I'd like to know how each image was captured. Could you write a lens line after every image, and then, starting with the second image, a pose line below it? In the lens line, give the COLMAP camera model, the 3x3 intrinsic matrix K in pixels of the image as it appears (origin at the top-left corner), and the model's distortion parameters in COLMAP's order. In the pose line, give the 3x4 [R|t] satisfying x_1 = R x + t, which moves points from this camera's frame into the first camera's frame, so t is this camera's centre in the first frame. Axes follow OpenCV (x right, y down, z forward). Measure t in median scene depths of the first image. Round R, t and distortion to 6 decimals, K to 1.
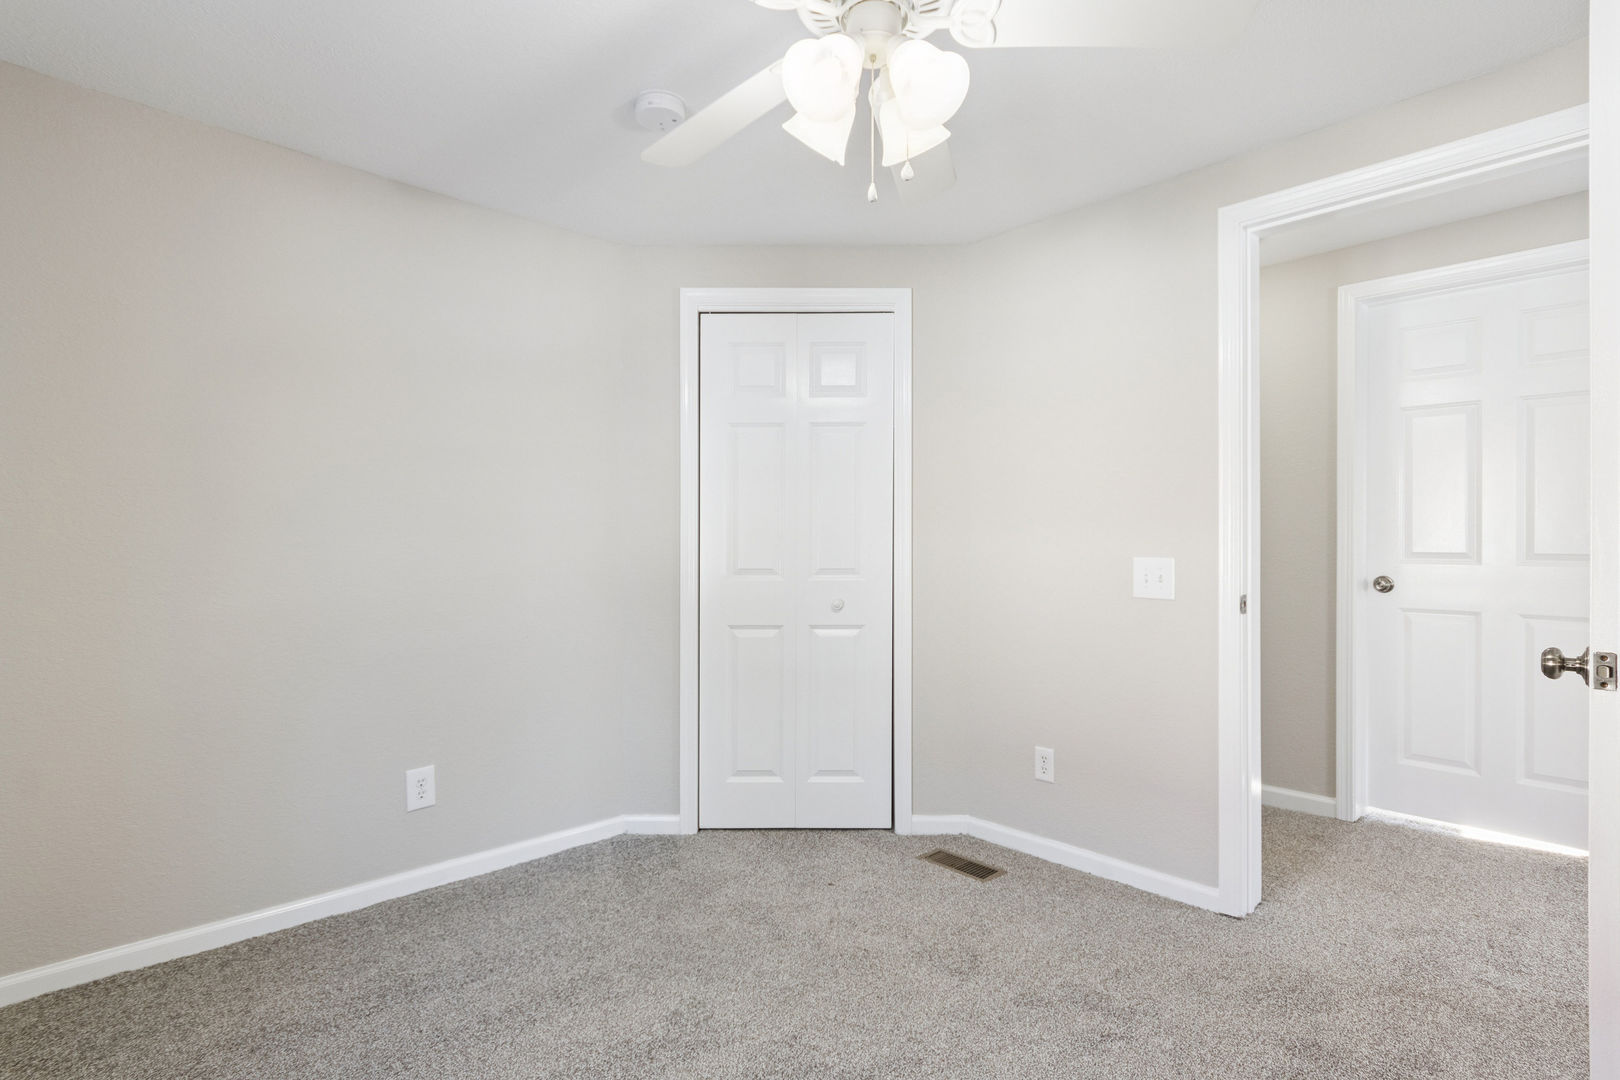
lens RADIAL K [[779.5, 0, 810.5], [0, 779.5, 539.7], [0, 0, 1]] dist [0.004300, 0.001605]
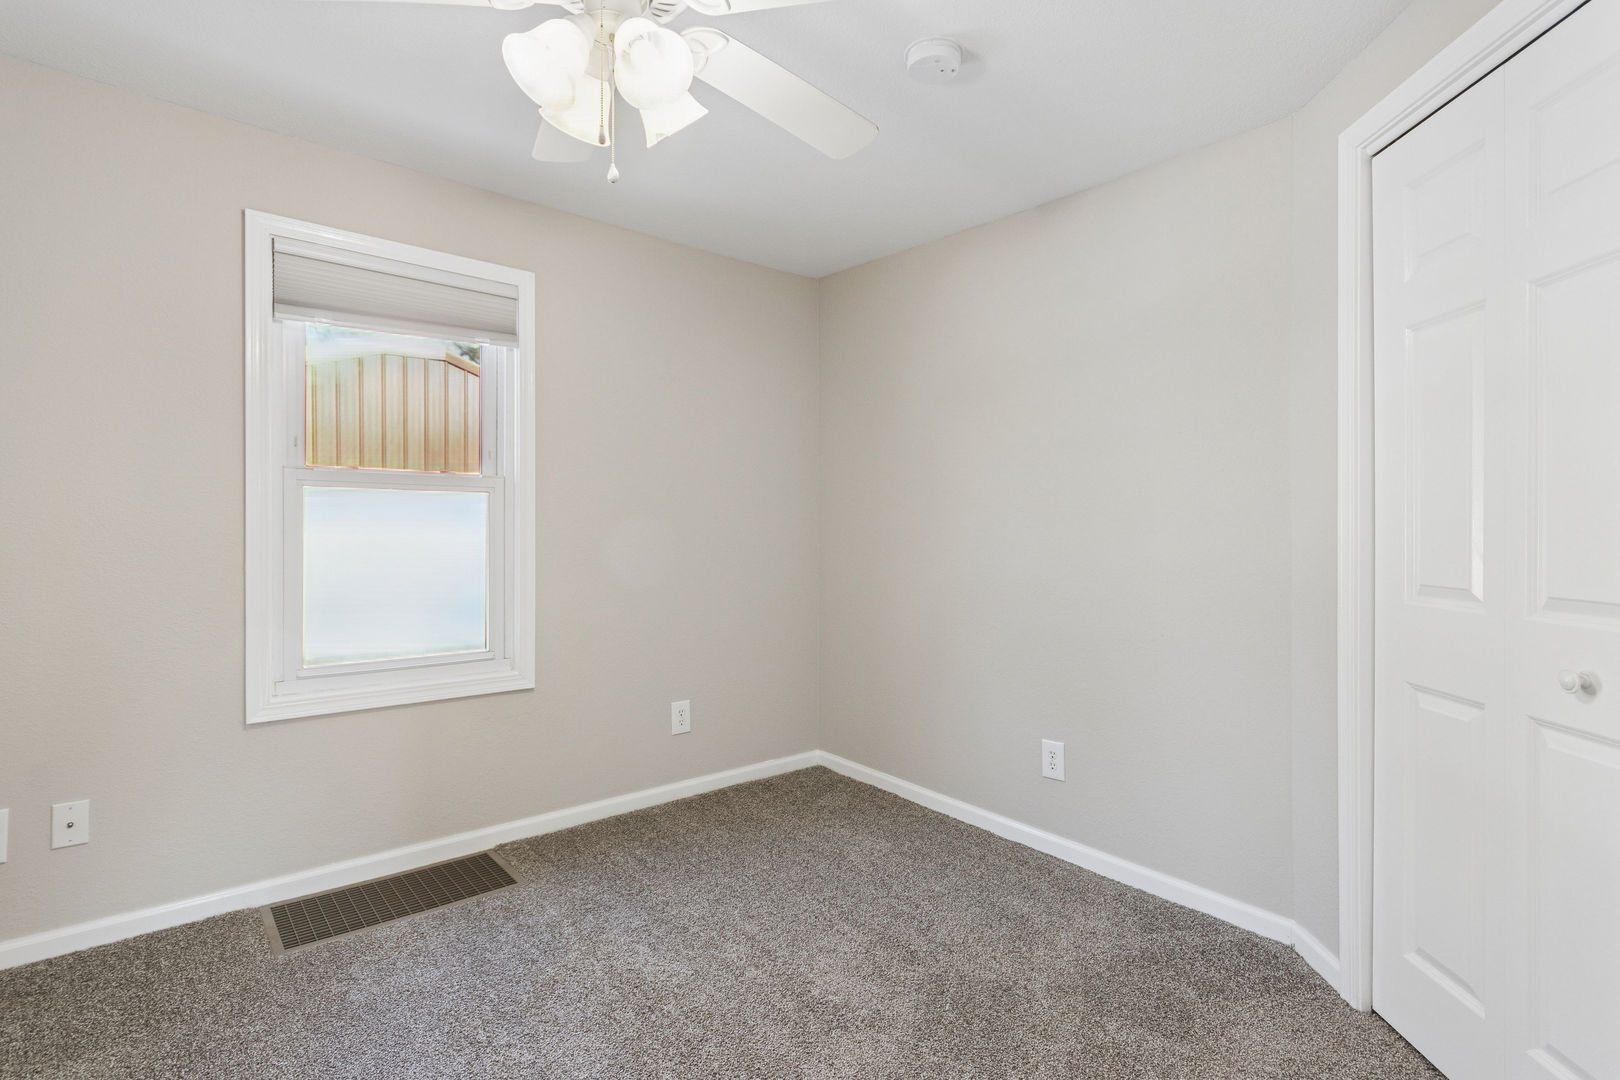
lens RADIAL K [[779.5, 0, 810.5], [0, 779.5, 530.2], [0, 0, 1]] dist [0.004300, 0.001605]
pose [[-0.052864, 0.004996, -0.998589, 0.528279], [-0.012381, 0.999907, 0.005658, 0.001439], [0.998525, 0.012663, -0.052797, 0.648456]]
